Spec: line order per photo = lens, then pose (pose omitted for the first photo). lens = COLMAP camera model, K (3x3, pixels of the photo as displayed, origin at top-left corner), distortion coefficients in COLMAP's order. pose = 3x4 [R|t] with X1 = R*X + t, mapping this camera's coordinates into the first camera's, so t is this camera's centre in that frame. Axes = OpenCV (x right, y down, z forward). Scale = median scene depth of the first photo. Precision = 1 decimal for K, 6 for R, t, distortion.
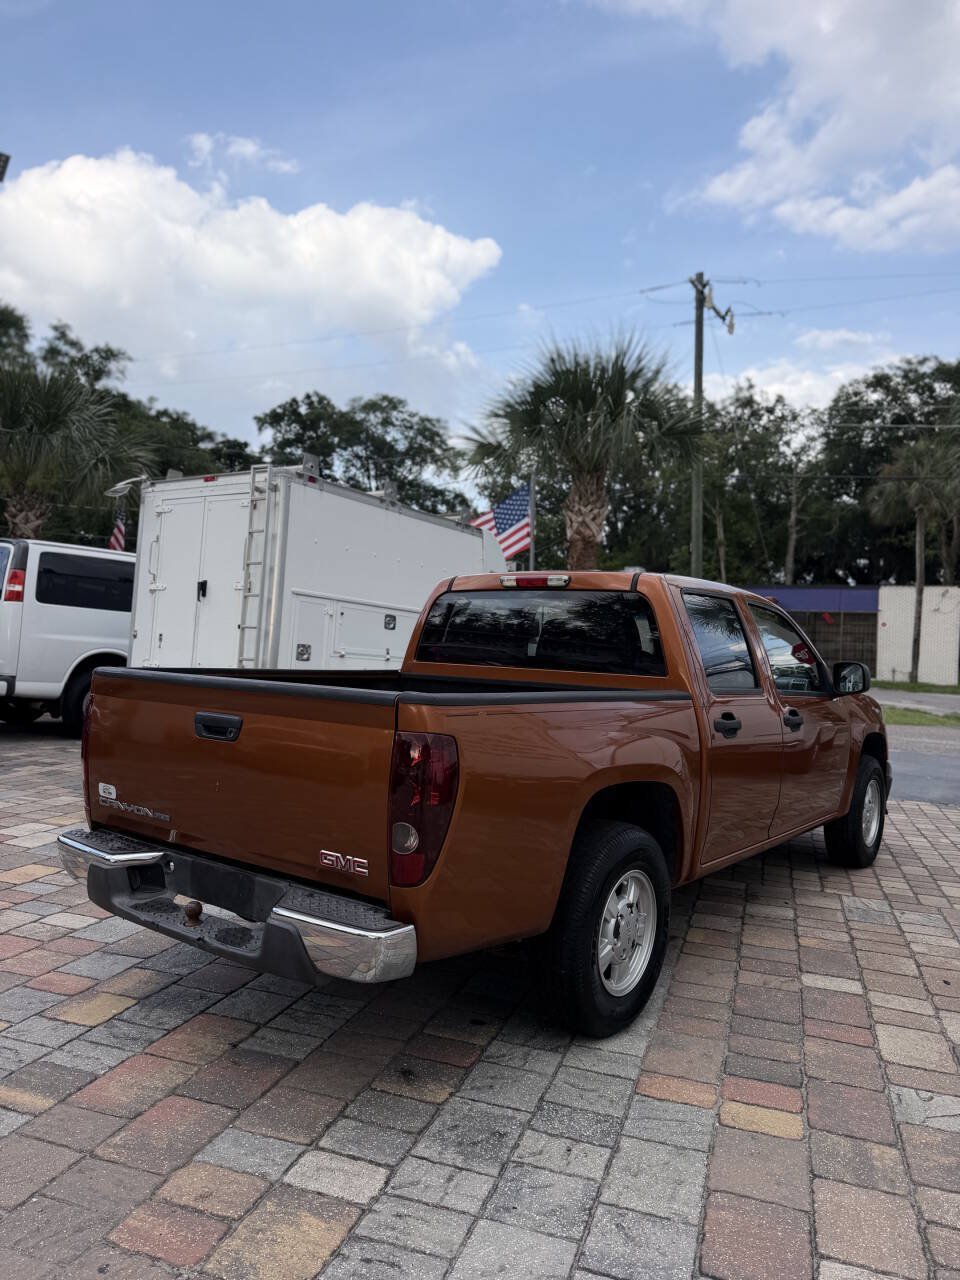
lens RADIAL K [[902.2, 0, 487.9], [0, 902.2, 617.2], [0, 0, 1]] dist [0.002375, -0.008017]
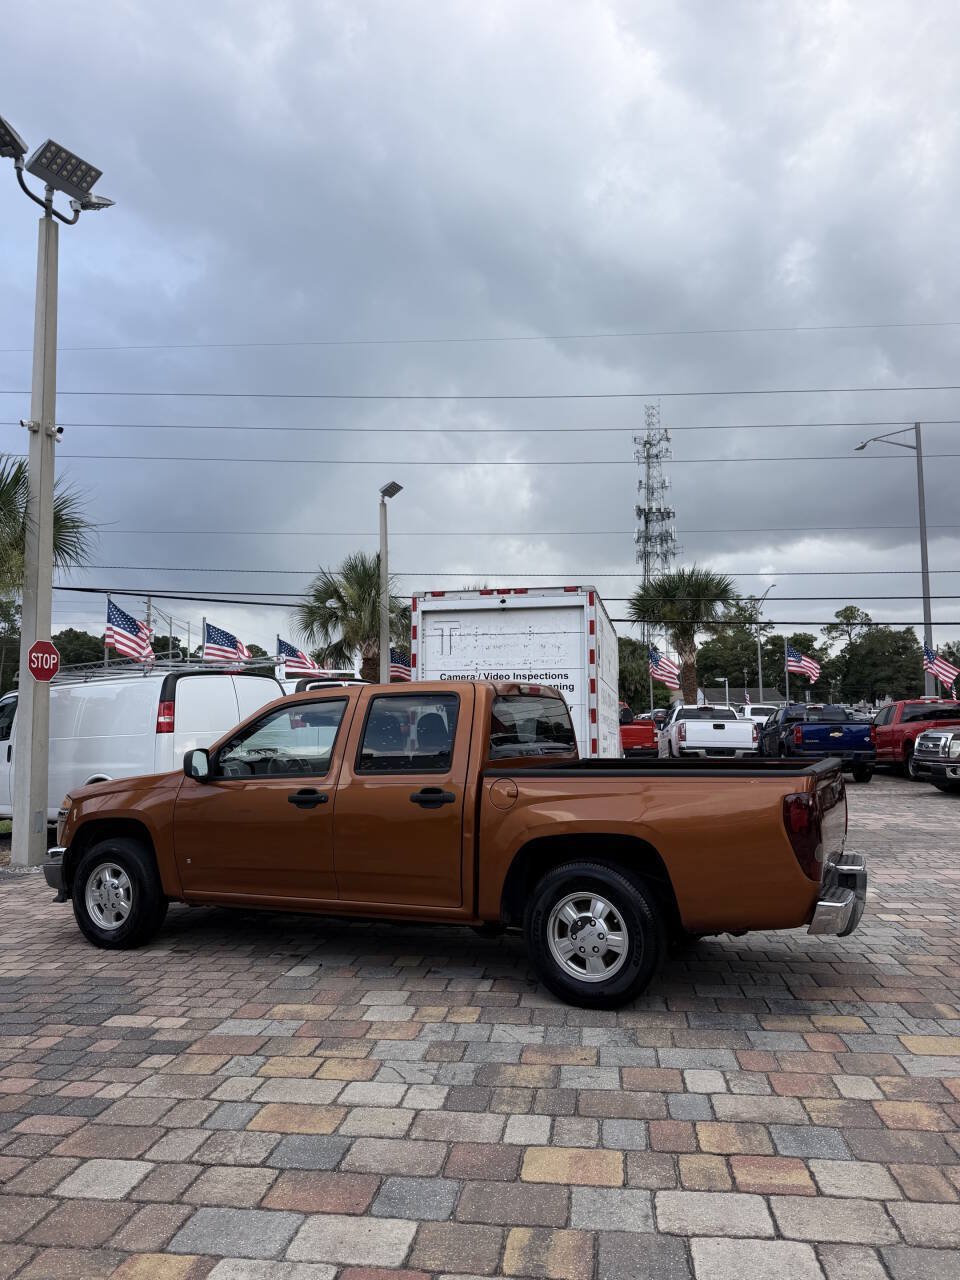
lens RADIAL K [[891.0, 0, 487.5], [0, 891.0, 611.5], [0, 0, 1]] dist [0.059151, -0.096507]
pose [[-0.186514, 0.081913, 0.979031, -1.471486], [-0.018250, 0.996057, -0.086815, -0.046131], [-0.982283, -0.034059, -0.184284, 1.540842]]
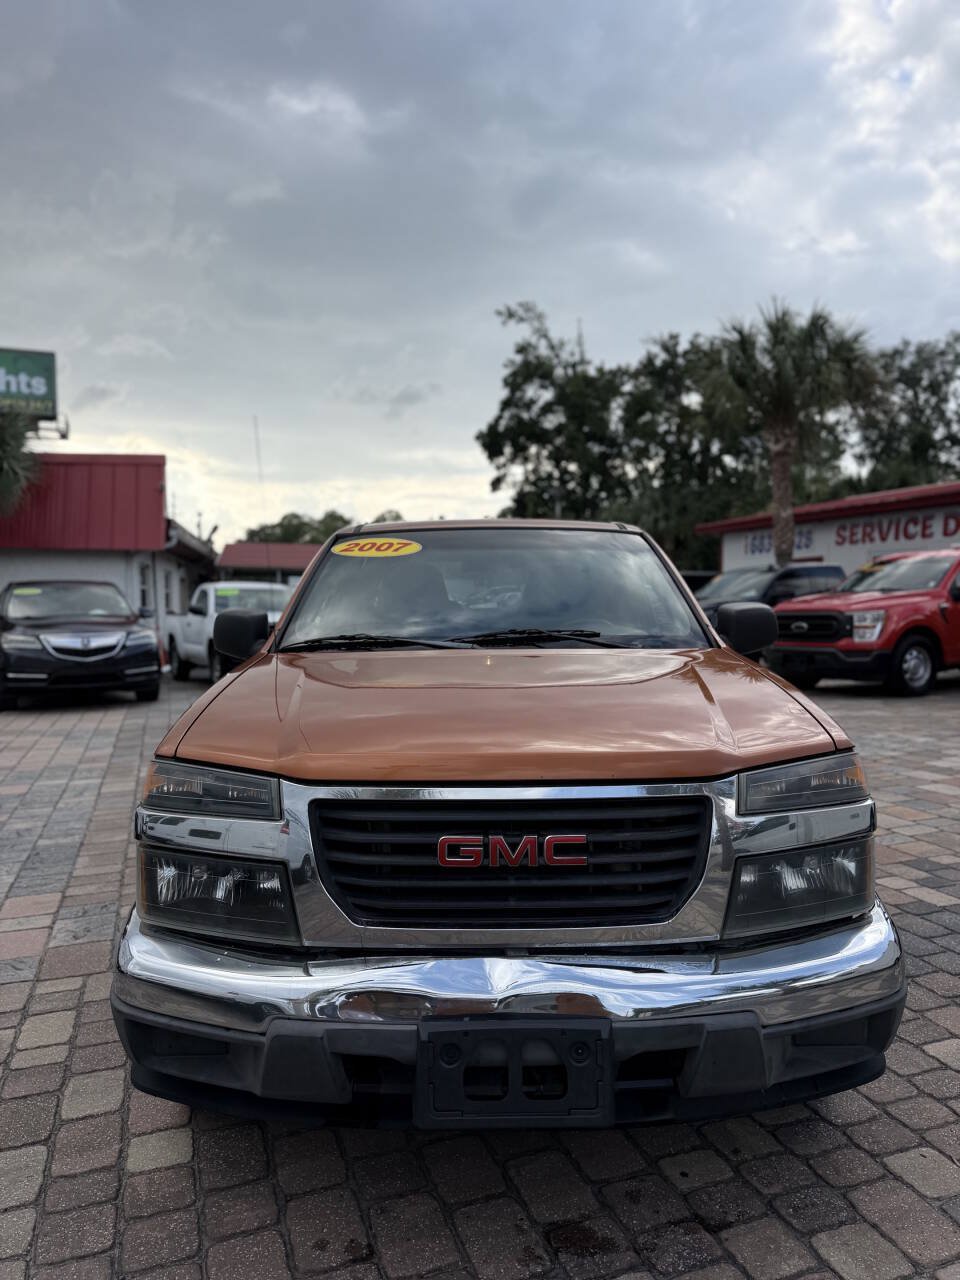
lens RADIAL K [[890.8, 0, 480.4], [0, 890.8, 668.5], [0, 0, 1]] dist [0.084355, -0.103495]
pose [[-0.797170, 0.009048, -0.603688, 0.925496], [-0.010186, 0.999544, 0.028431, 0.106014], [0.603670, 0.028814, -0.796714, 2.301555]]
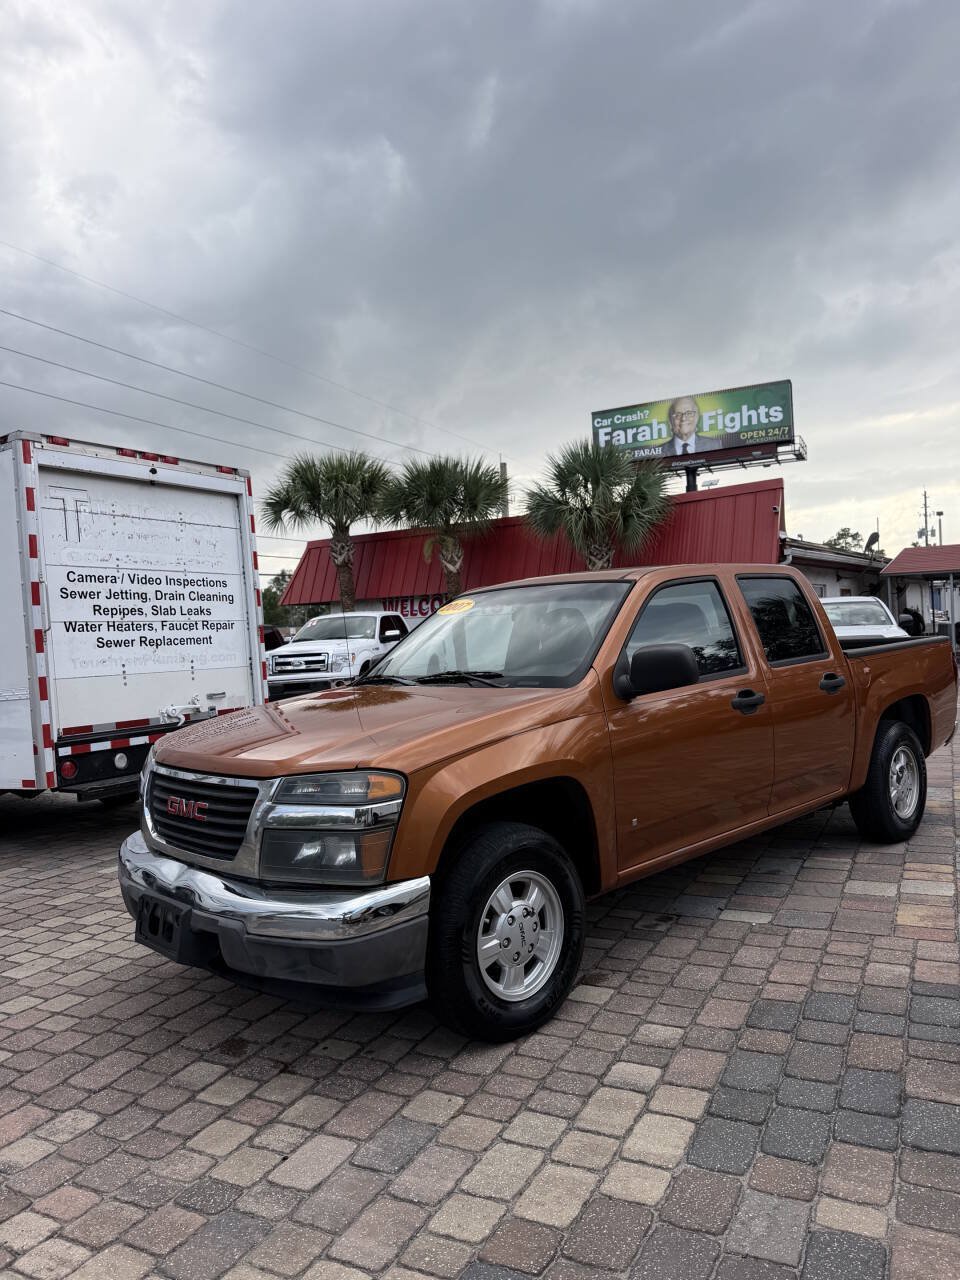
lens RADIAL K [[887.6, 0, 468.0], [0, 887.6, 666.0], [0, 0, 1]] dist [0.116622, -0.191094]
pose [[-0.983402, 0.006390, 0.181325, 0.189186], [0.010059, 0.999763, 0.019322, 0.065768], [-0.181159, 0.020826, -0.983233, 2.737508]]
